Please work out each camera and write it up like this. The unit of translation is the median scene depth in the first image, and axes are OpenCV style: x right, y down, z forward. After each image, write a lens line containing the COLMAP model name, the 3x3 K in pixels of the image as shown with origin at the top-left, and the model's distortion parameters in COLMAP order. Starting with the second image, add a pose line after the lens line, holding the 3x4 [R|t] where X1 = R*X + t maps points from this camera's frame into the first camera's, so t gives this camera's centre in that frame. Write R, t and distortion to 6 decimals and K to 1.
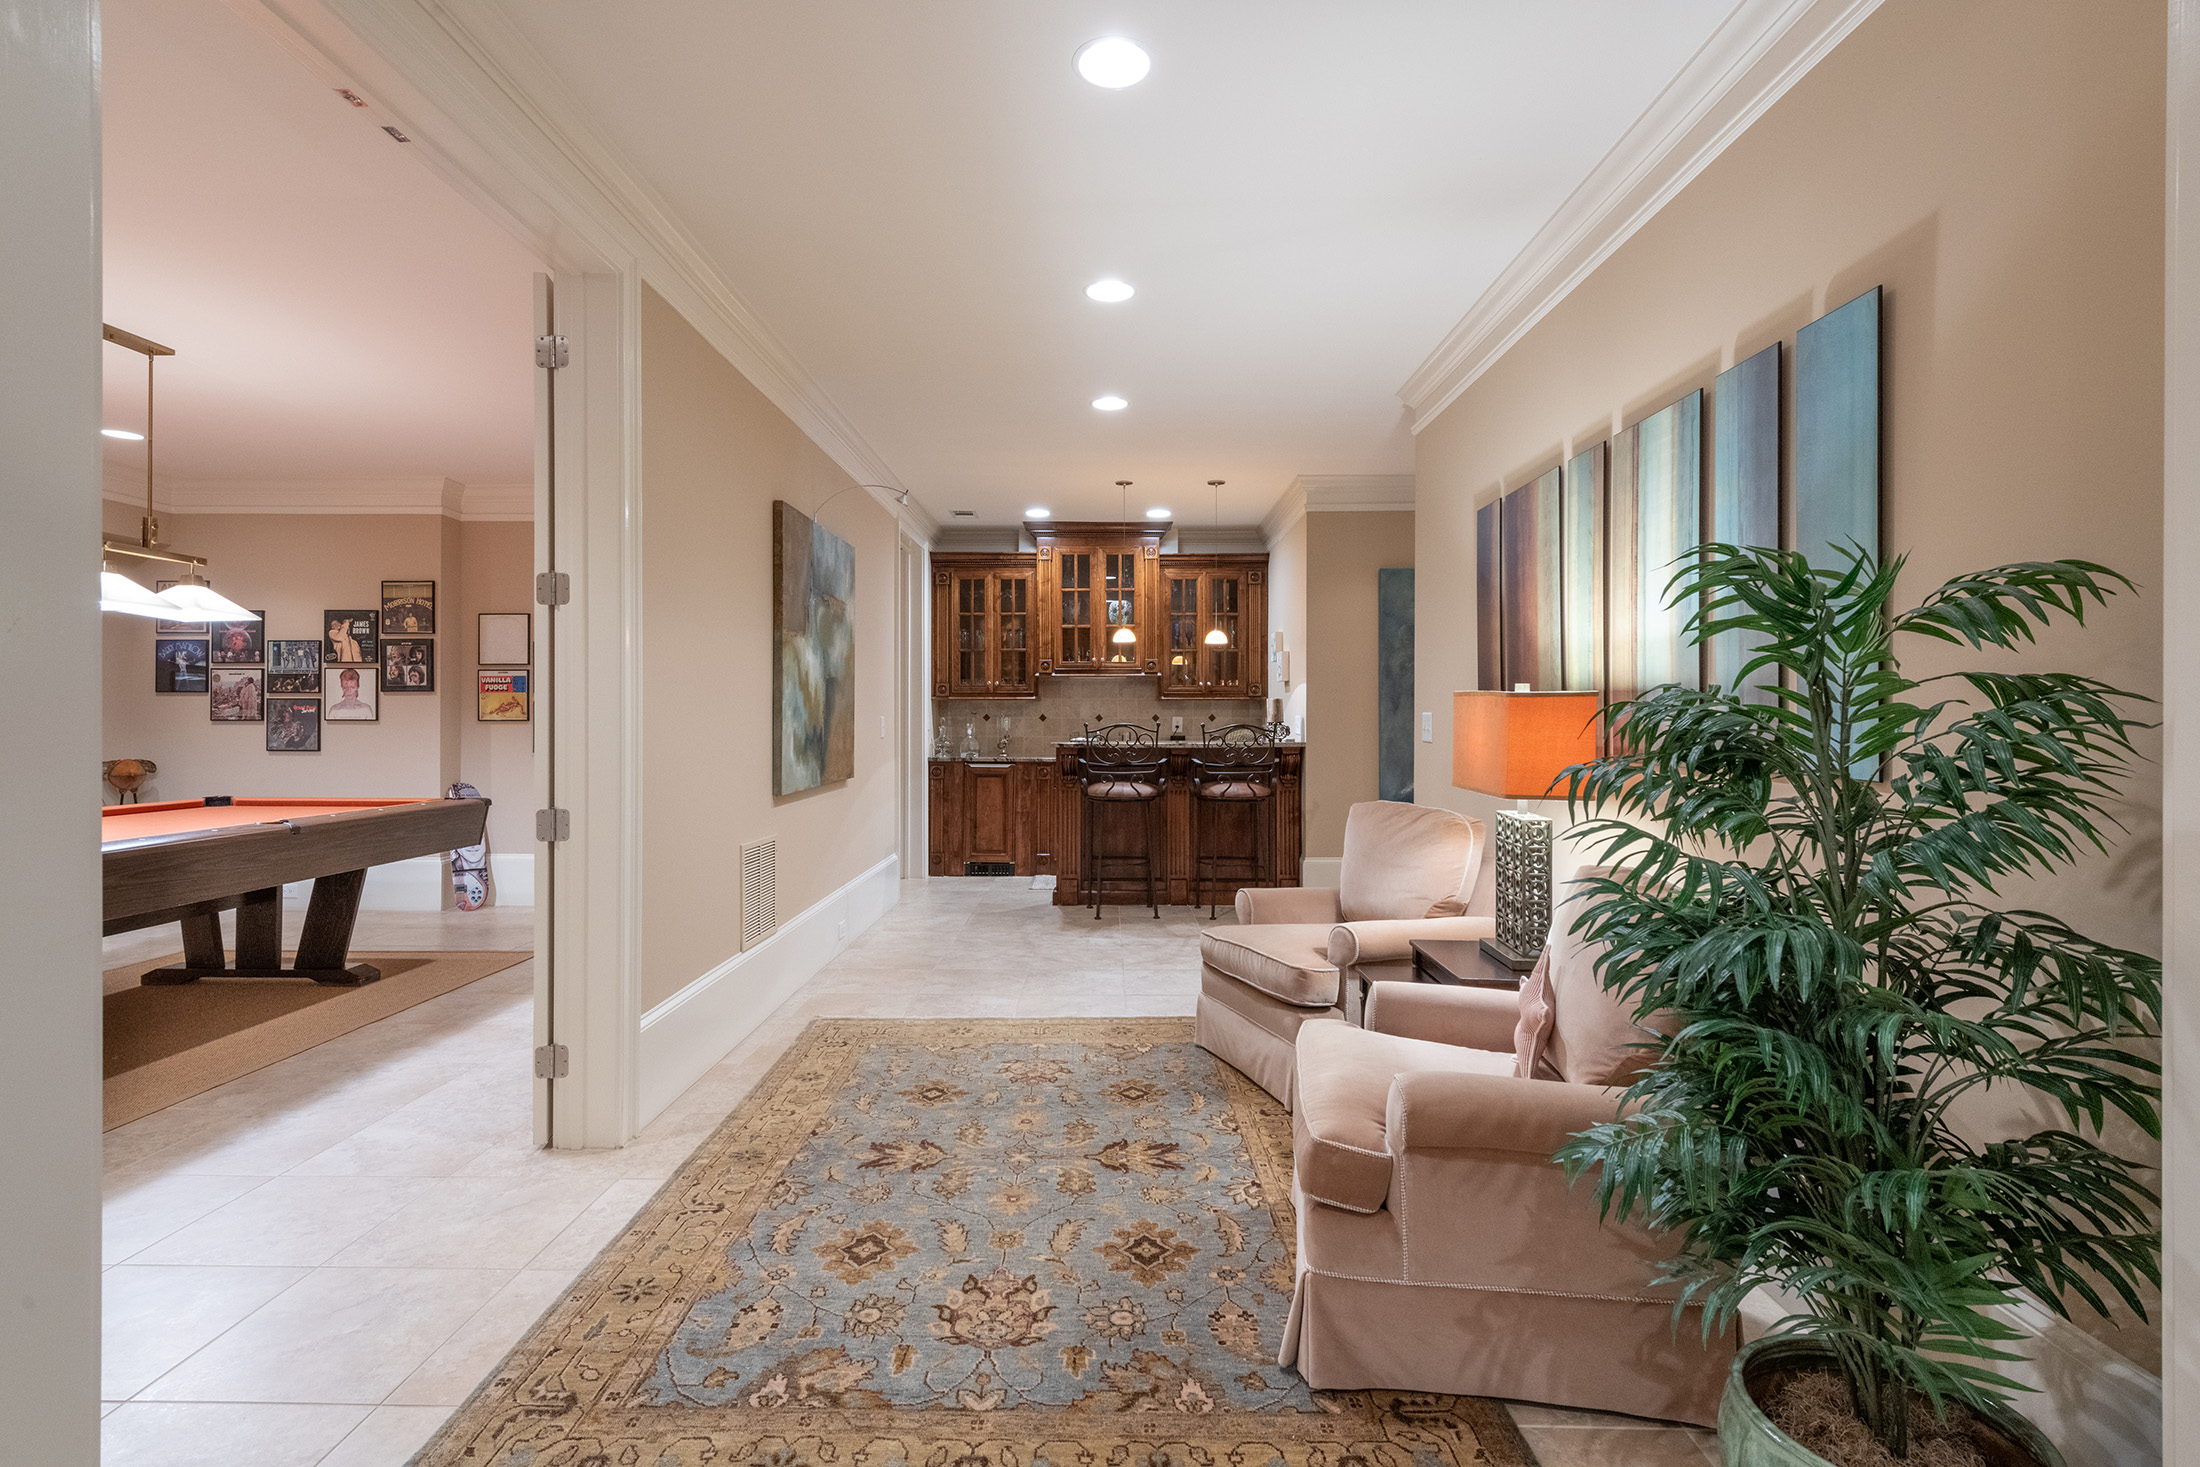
lens RADIAL K [[1110.8, 0, 1126.5], [0, 1110.8, 715.8], [0, 0, 1]] dist [0.017339, -0.003242]
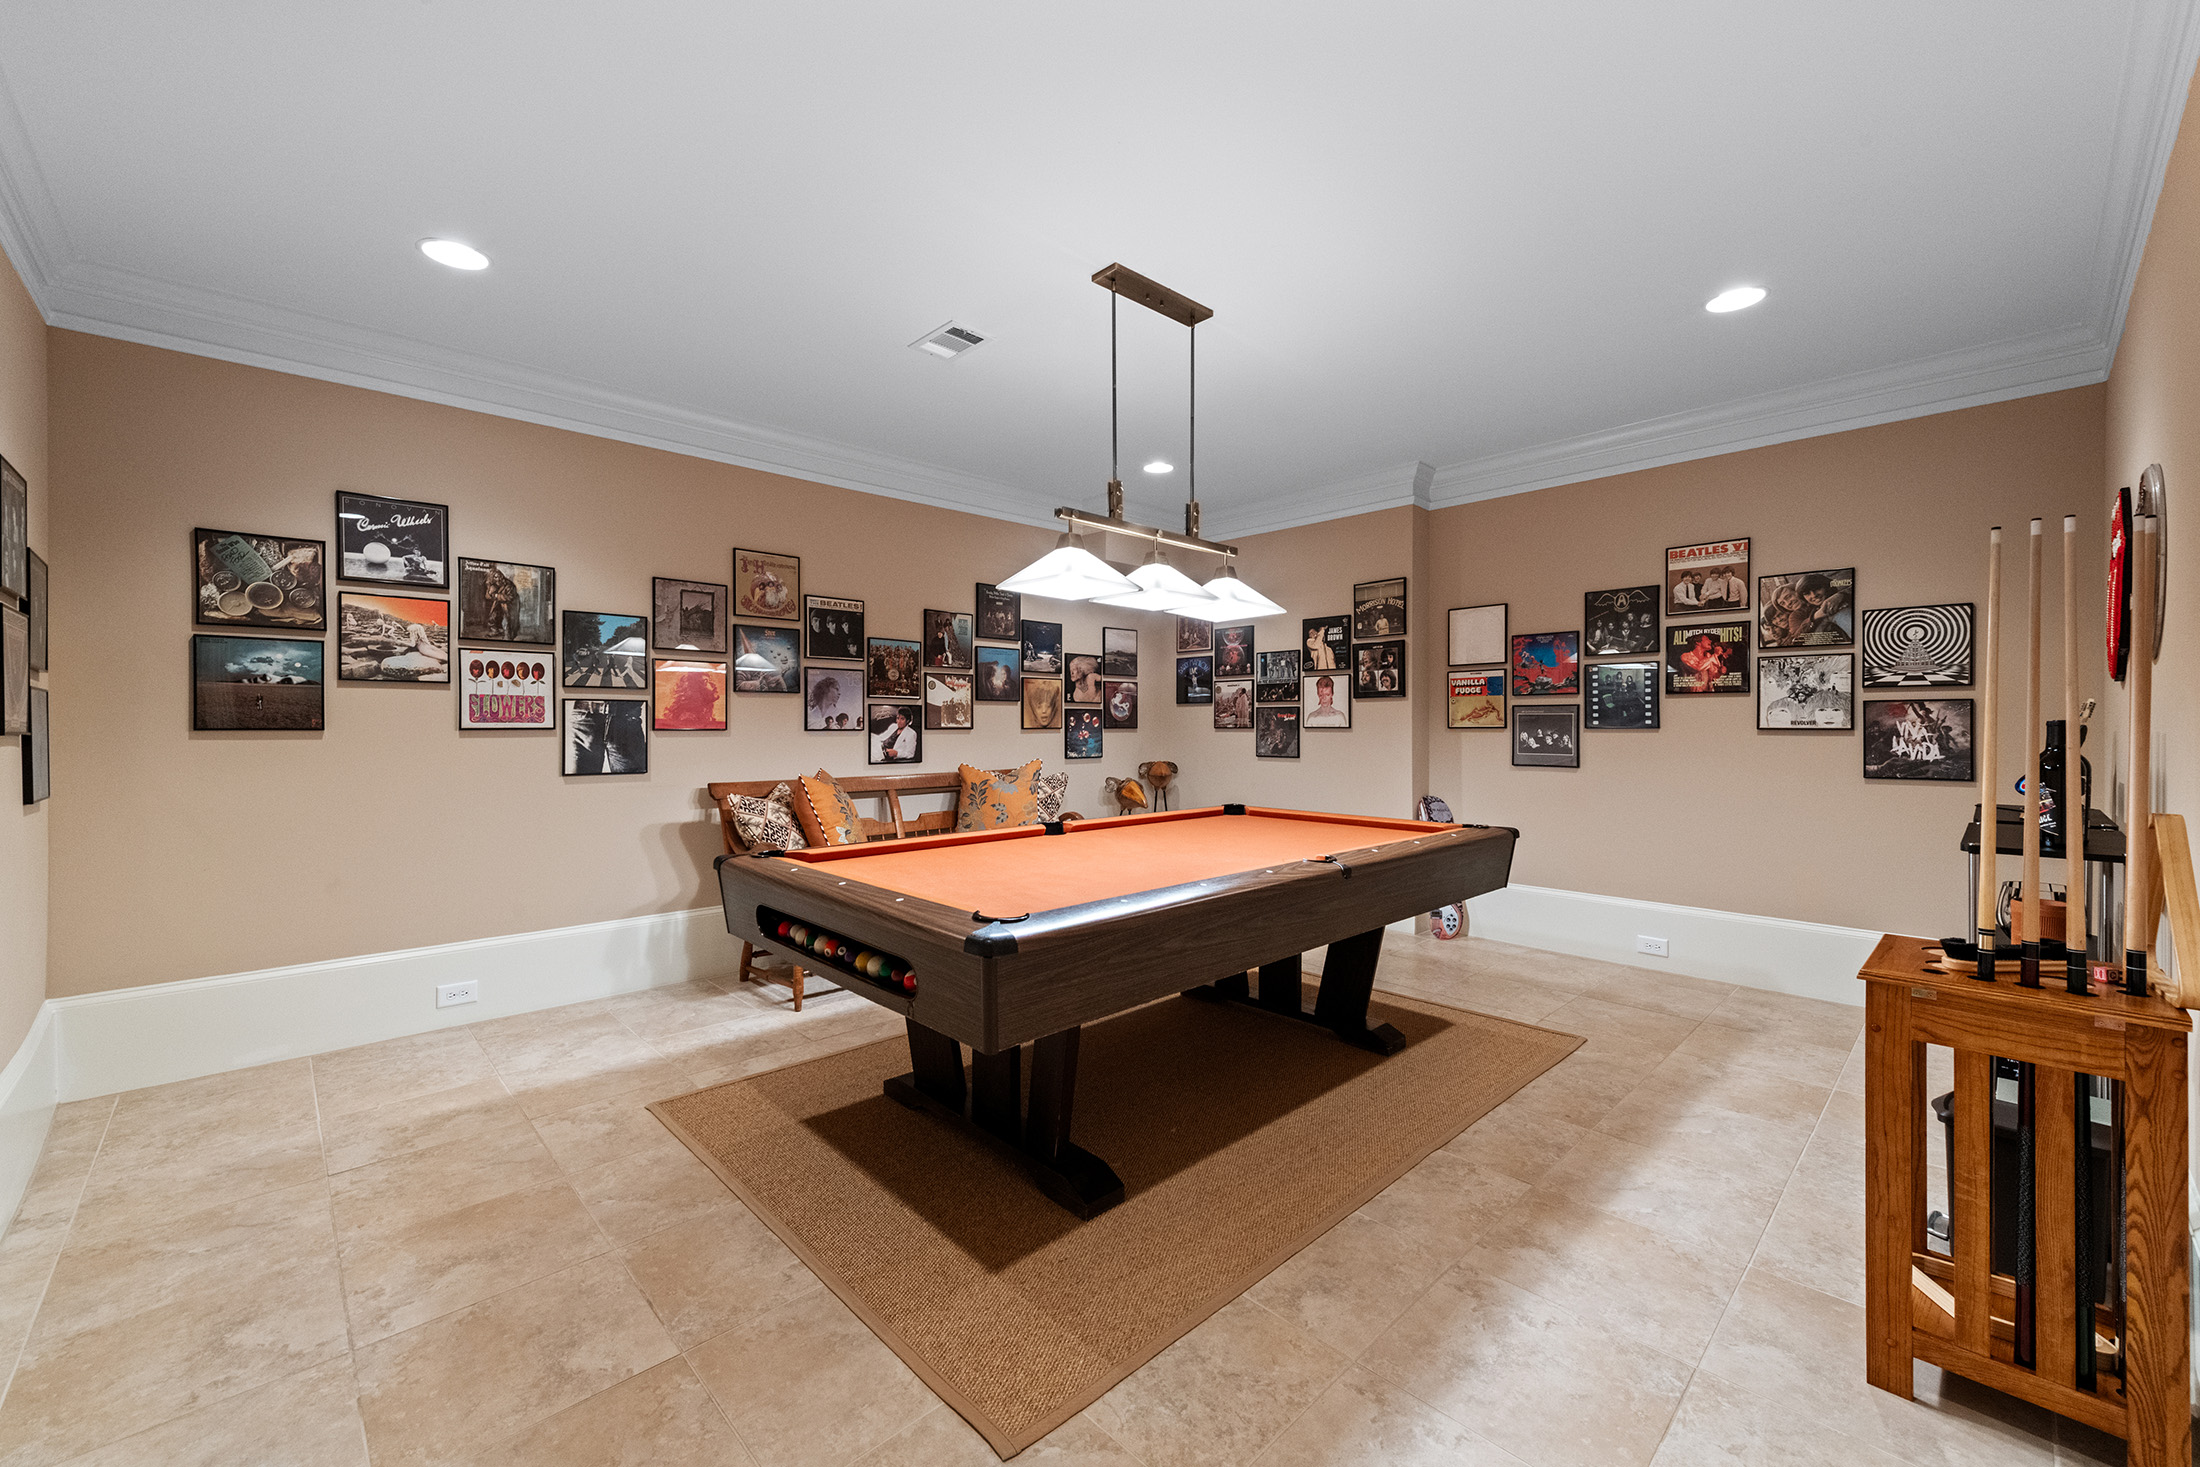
lens RADIAL K [[882.1, 0, 1101.8], [0, 882.1, 732.6], [0, 0, 1]] dist [0.013877, -0.002522]
pose [[0.716396, 0.001833, -0.697691, -0.286175], [0.005362, 0.999953, 0.008134, 0.000904], [0.697673, -0.009568, 0.716352, 0.295092]]
